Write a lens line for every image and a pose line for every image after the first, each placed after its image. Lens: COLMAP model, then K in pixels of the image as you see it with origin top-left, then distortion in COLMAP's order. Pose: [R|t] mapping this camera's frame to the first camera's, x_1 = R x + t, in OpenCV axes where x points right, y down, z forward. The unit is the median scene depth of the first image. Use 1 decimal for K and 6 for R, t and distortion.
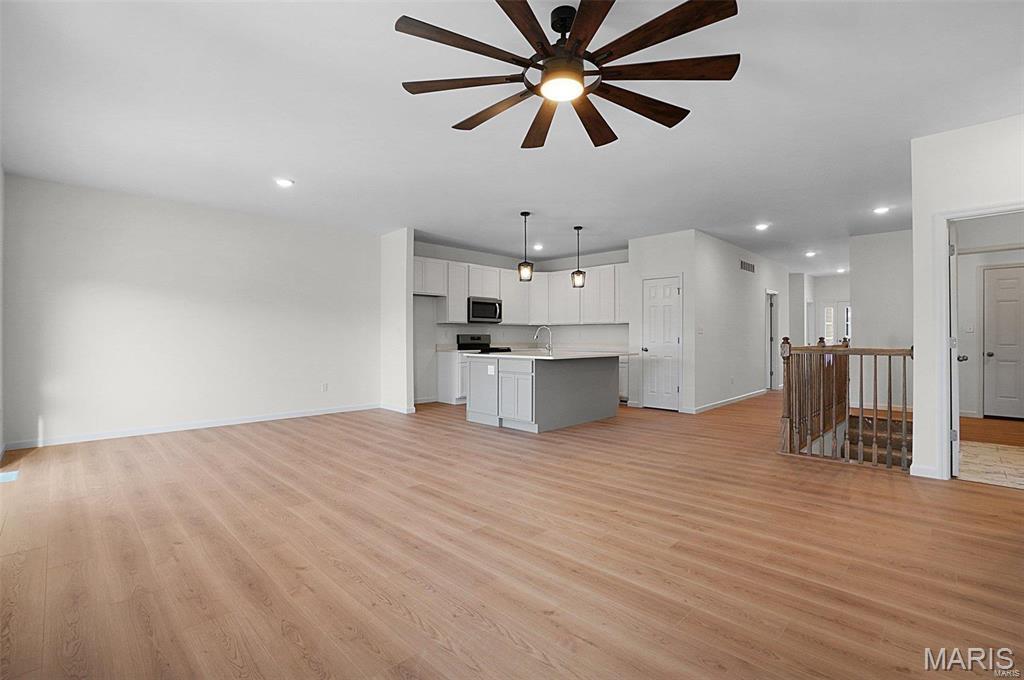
lens RADIAL K [[475.5, 0, 504.5], [0, 475.5, 337.5], [0, 0, 1]] dist [-0.046553, 0.000078]
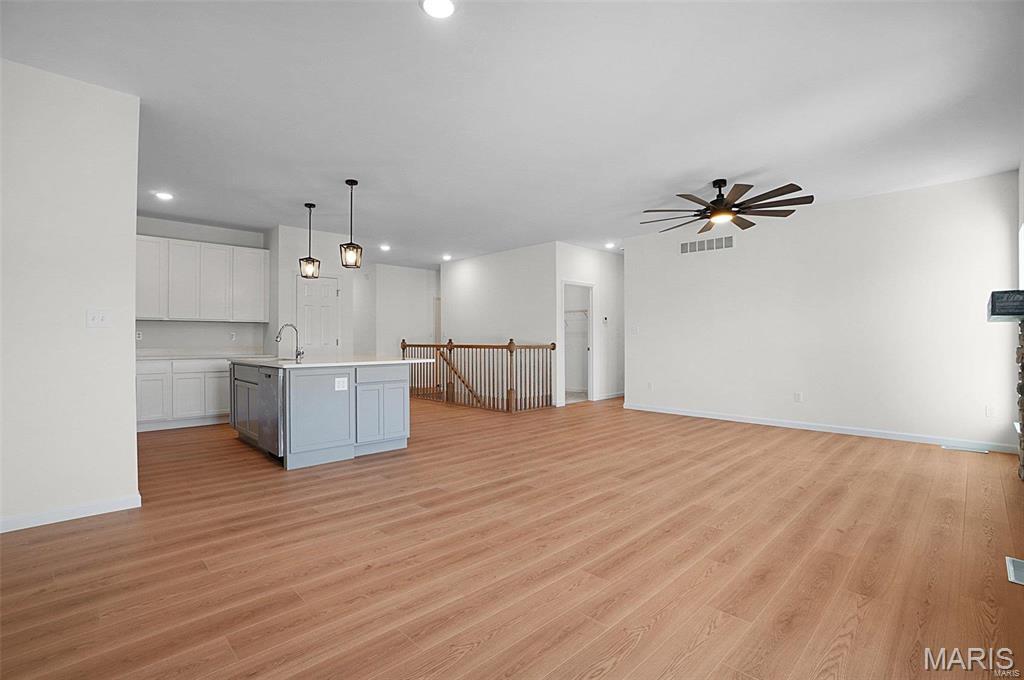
lens RADIAL K [[475.5, 0, 504.5], [0, 475.5, 337.5], [0, 0, 1]] dist [-0.046553, 0.000078]
pose [[0.001903, 0.000062, 0.999998, -1.078358], [-0.001052, 0.999999, -0.000060, -0.004997], [-0.999998, -0.001052, 0.001903, 1.074203]]
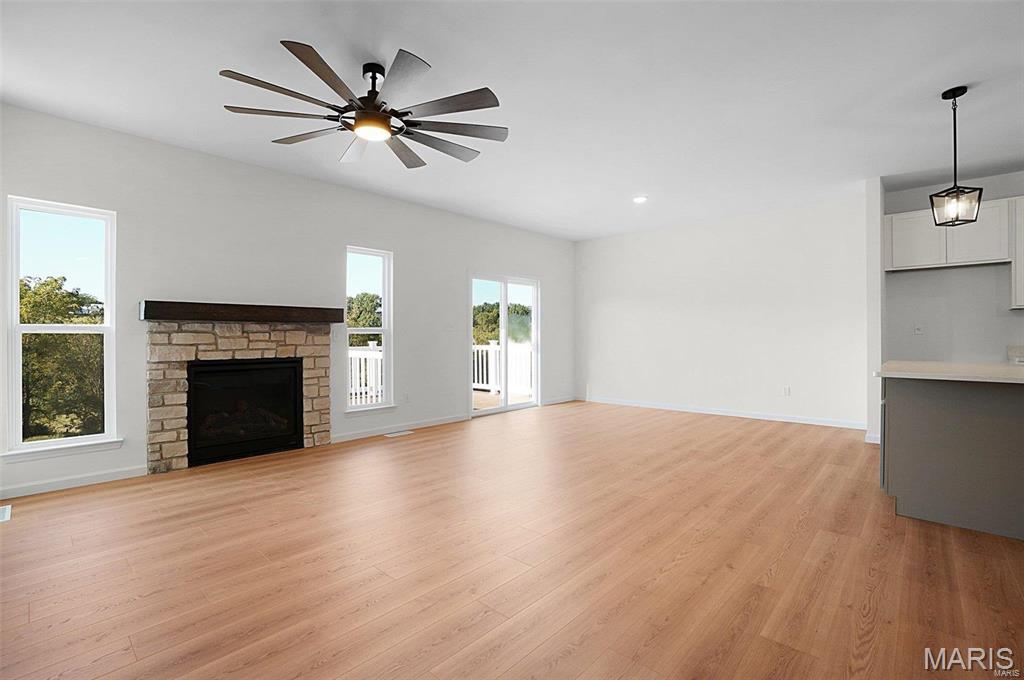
lens RADIAL K [[475.1, 0, 512.0], [0, 475.1, 340.0], [0, 0, 1]] dist [-0.023277, 0.000037]
pose [[0.046549, 0.008162, -0.998883, 0.755540], [0.005120, 0.999952, 0.008410, -0.002458], [0.998903, -0.005505, 0.046505, 0.720877]]
